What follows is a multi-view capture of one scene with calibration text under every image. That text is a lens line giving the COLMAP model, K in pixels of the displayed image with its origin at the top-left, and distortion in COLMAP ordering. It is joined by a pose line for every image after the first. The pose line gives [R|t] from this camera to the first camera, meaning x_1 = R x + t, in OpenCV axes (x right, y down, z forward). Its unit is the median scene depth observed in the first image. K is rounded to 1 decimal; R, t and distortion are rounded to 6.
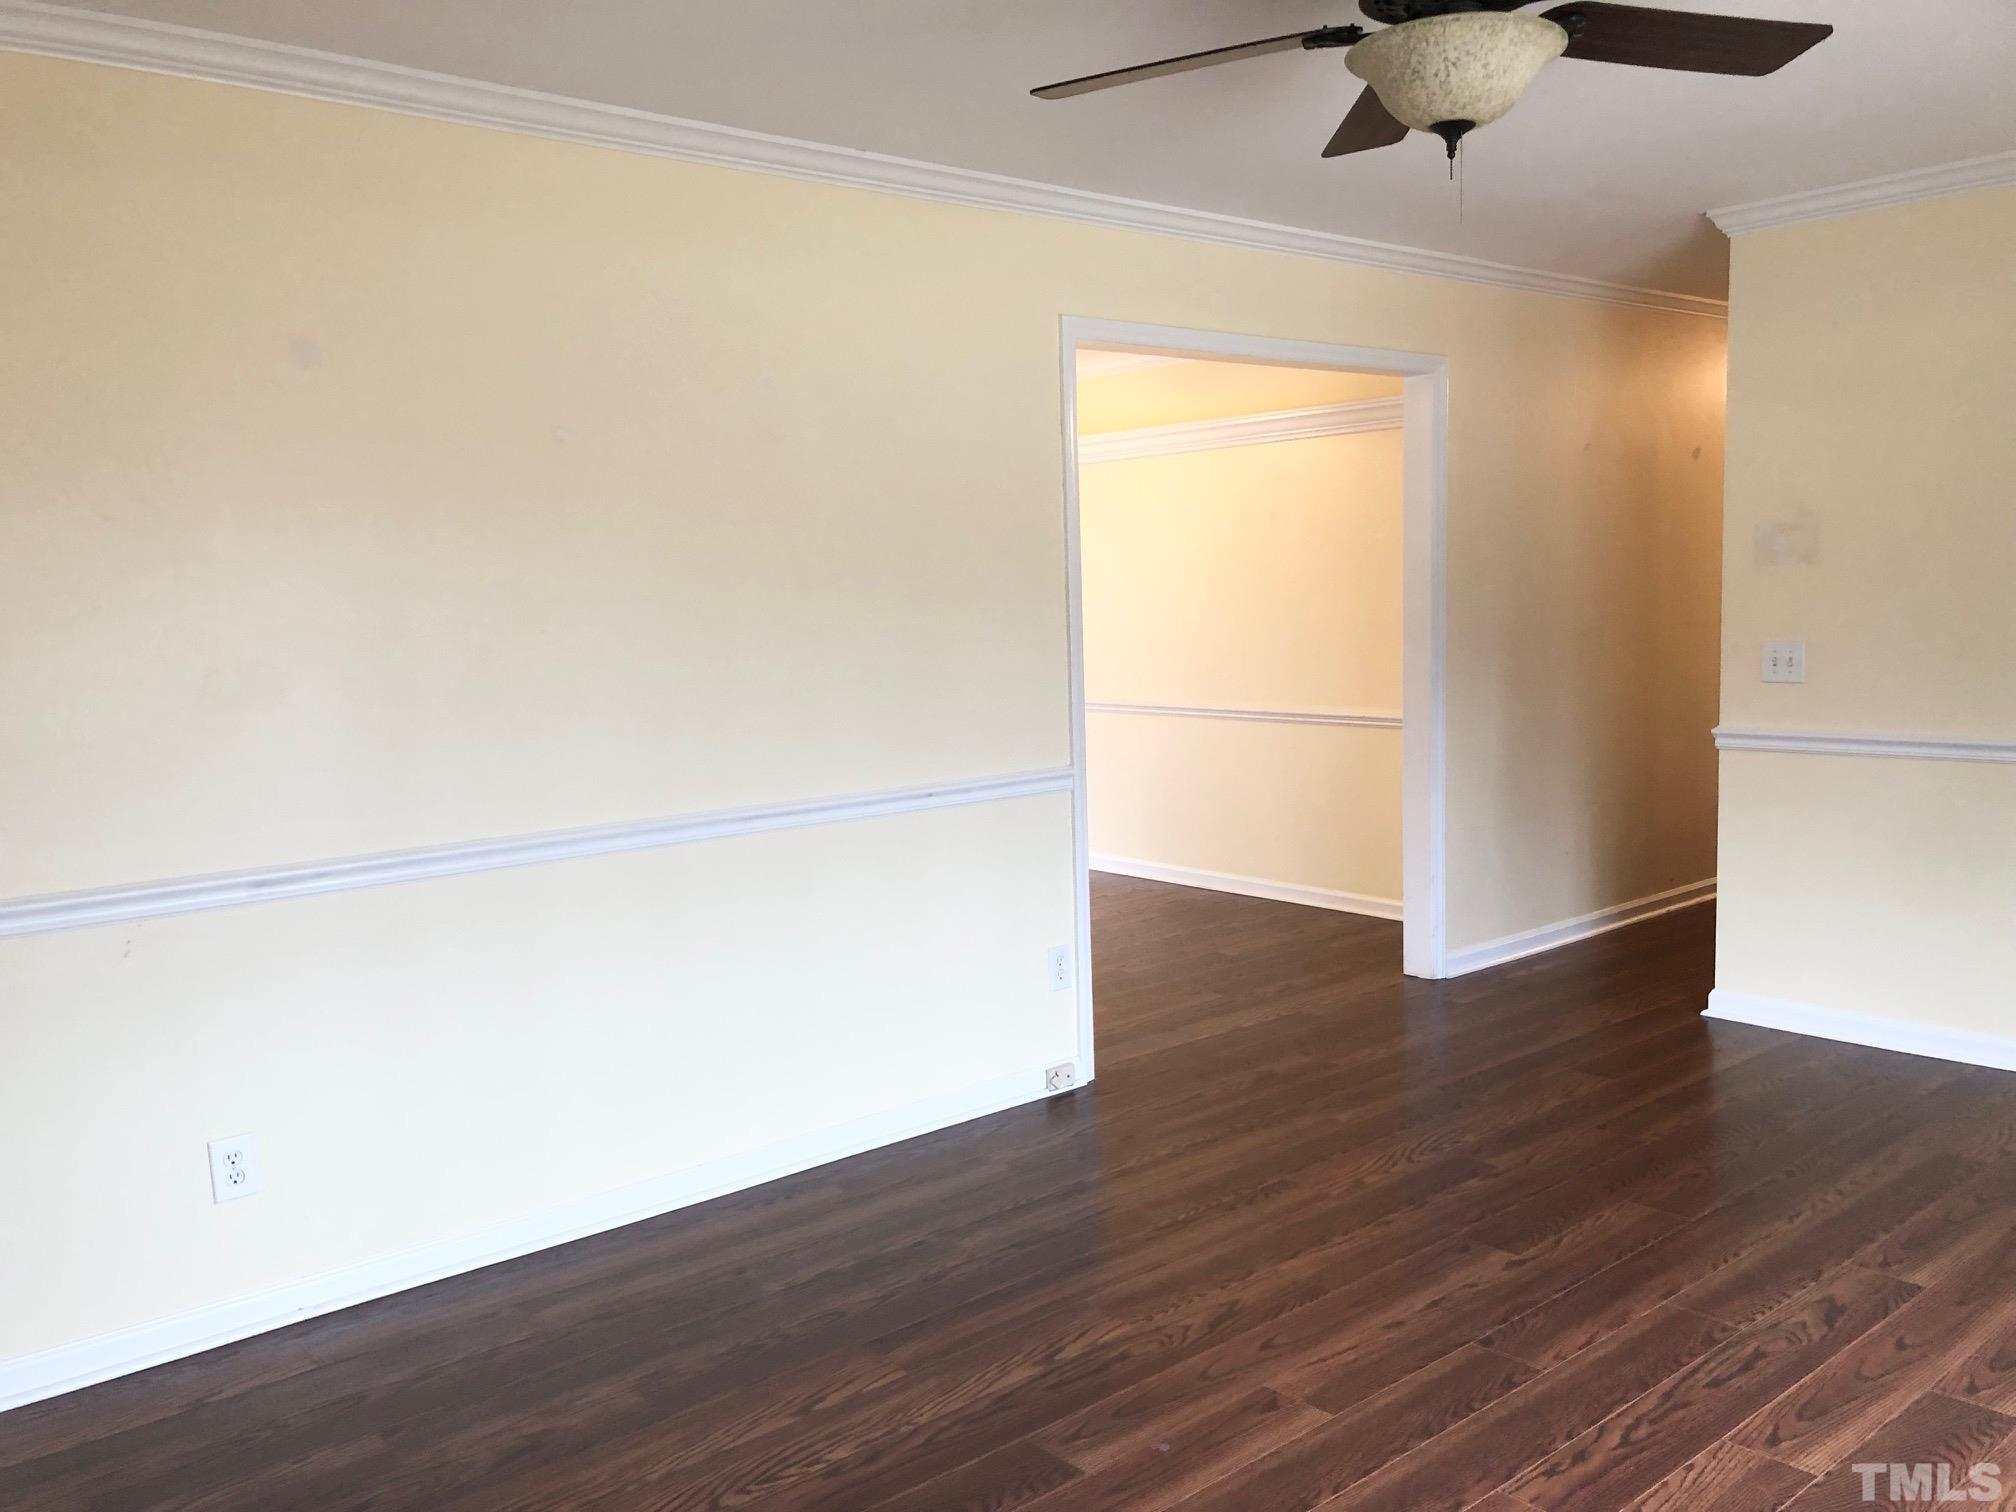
lens RADIAL K [[1640.7, 0, 1008.0], [0, 1640.7, 756.0], [0, 0, 1]] dist [0.070751, -0.100965]
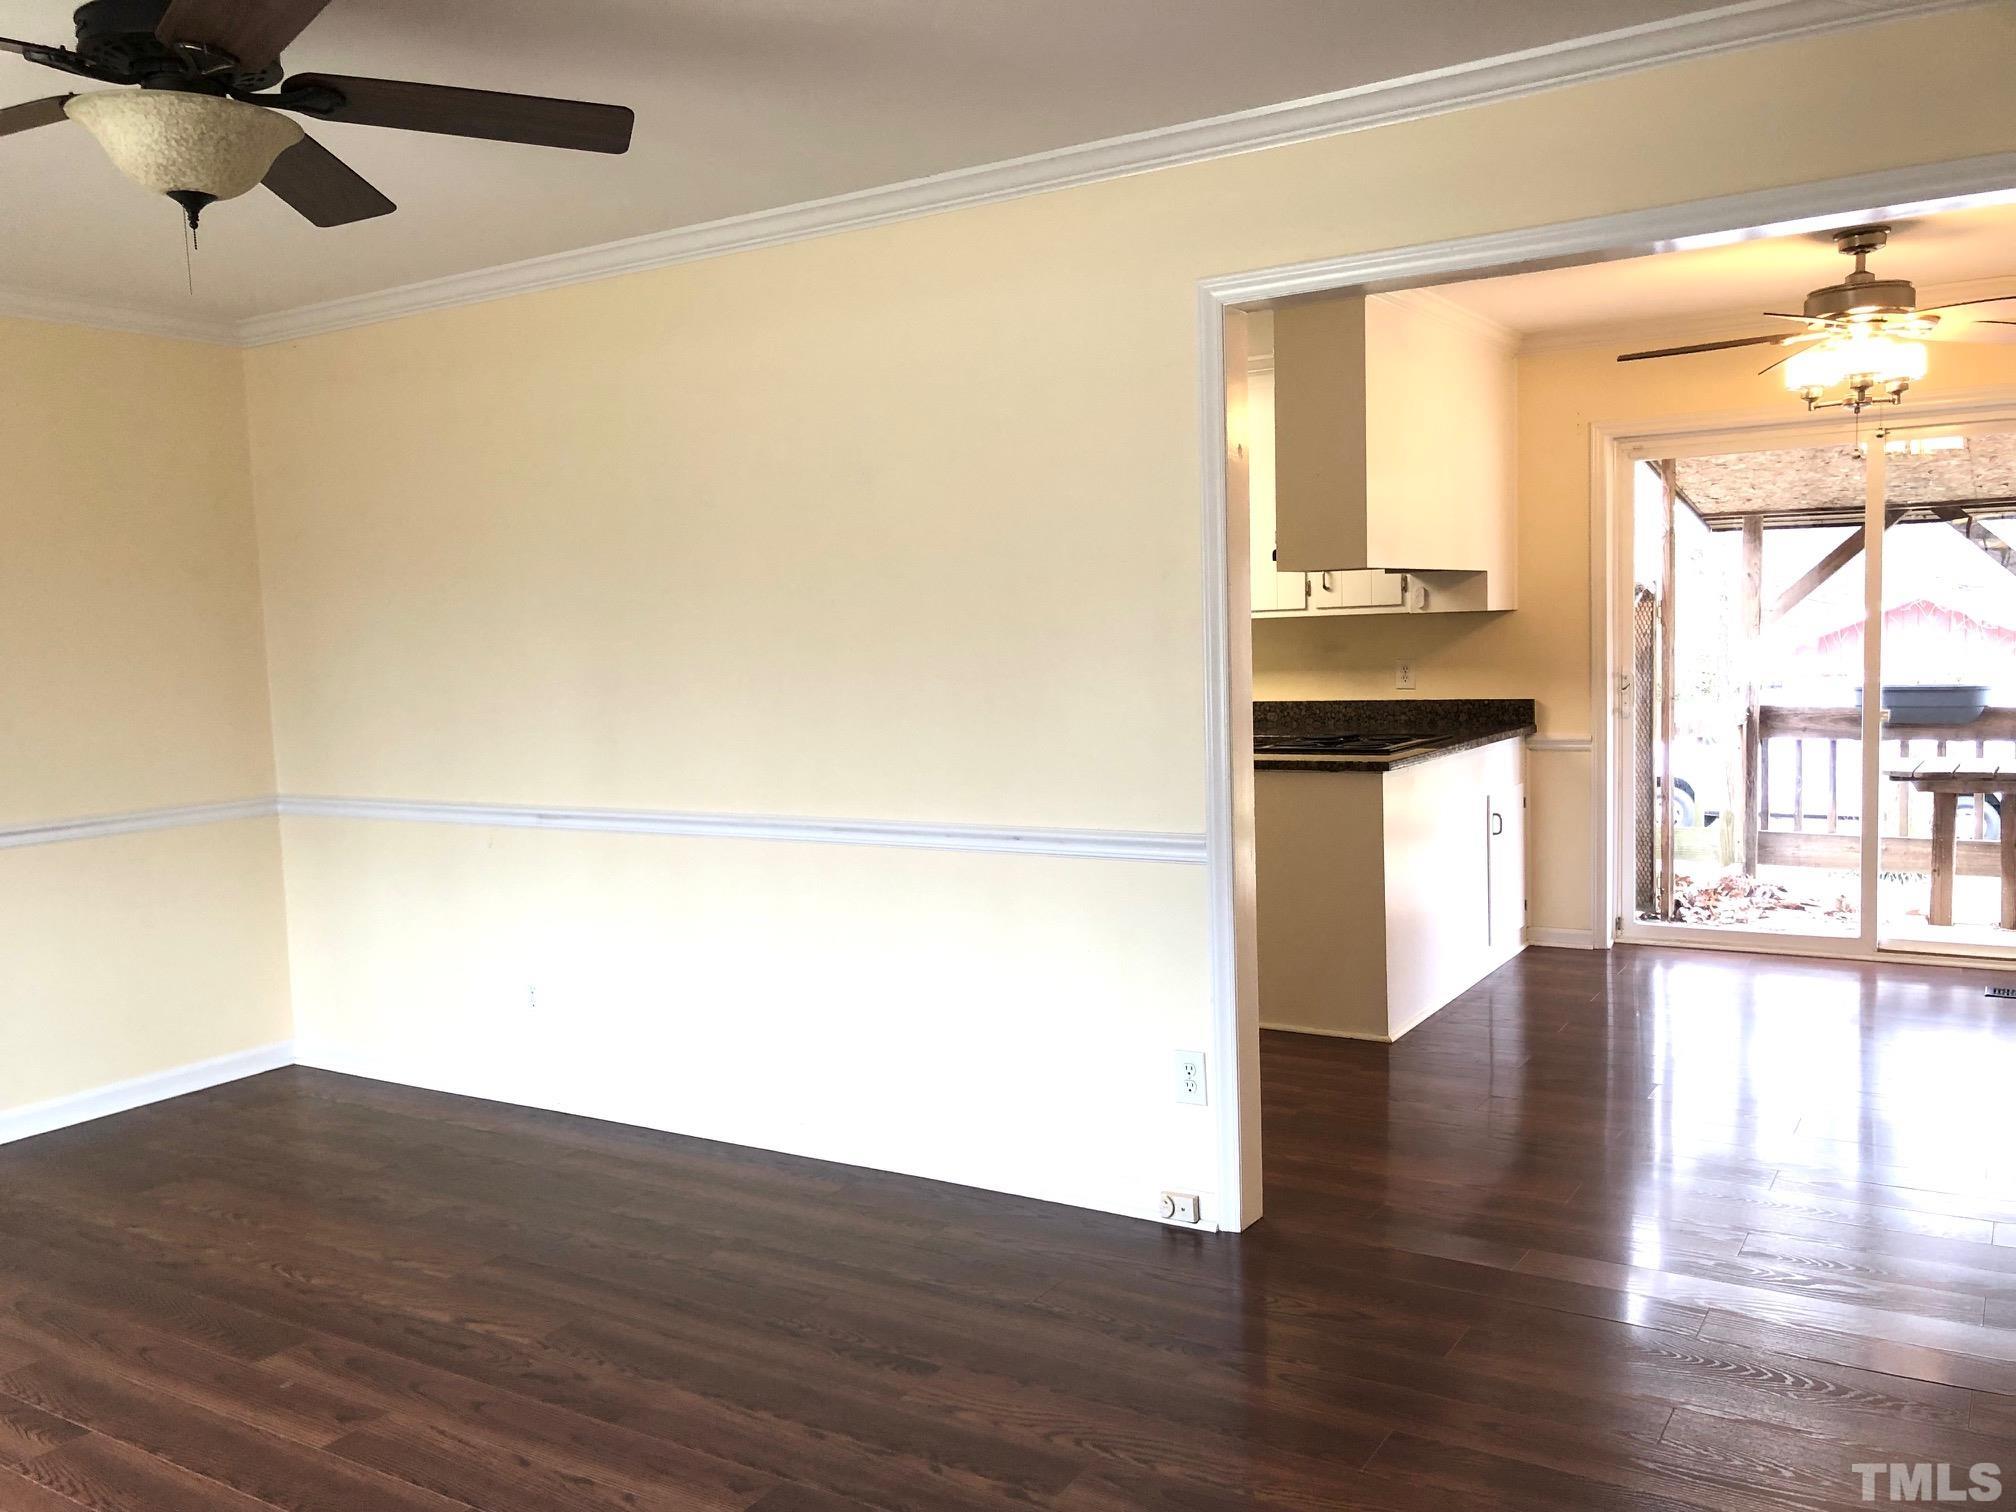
lens RADIAL K [[1640.7, 0, 1008.0], [0, 1640.7, 756.0], [0, 0, 1]] dist [0.070751, -0.100965]
pose [[0.301374, 0.091263, -0.949128, 1.066858], [-0.077455, 0.994463, 0.071028, -0.113779], [0.950355, 0.052109, 0.306774, 0.900732]]
